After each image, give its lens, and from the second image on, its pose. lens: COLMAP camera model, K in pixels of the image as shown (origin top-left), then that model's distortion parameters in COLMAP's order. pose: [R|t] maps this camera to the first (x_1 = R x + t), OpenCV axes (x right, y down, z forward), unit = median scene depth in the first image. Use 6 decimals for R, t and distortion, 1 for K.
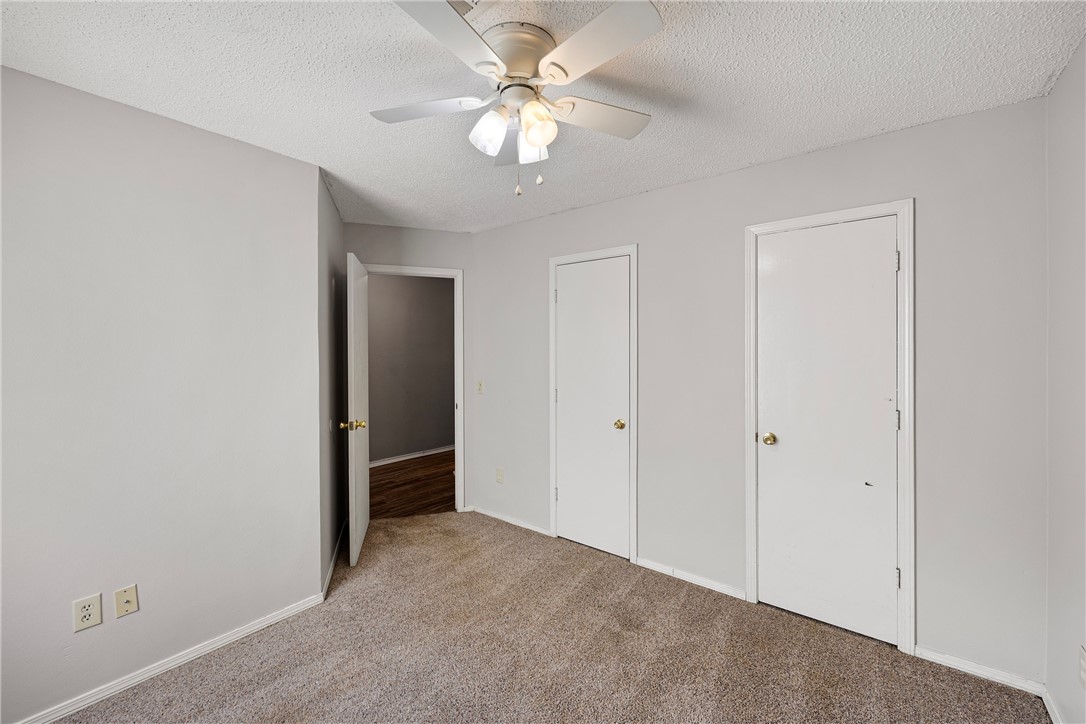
lens RADIAL K [[435.3, 0, 545.6], [0, 435.3, 365.1], [0, 0, 1]] dist [-0.002485, -0.000324]
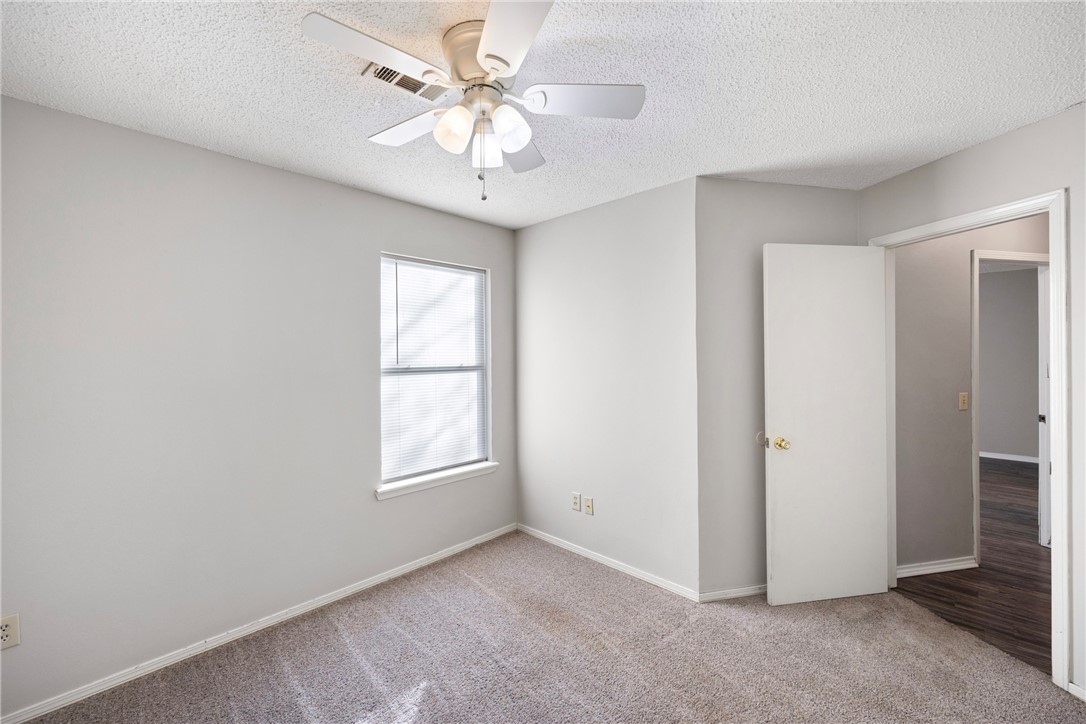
lens RADIAL K [[441.2, 0, 543.0], [0, 441.2, 362.0], [0, 0, 1]] dist [-0.002883, -0.000664]
pose [[-0.103380, 0.021013, -0.994420, 0.383134], [-0.027236, 0.999342, 0.023949, -0.022472], [0.994269, 0.029560, -0.102740, 0.520087]]
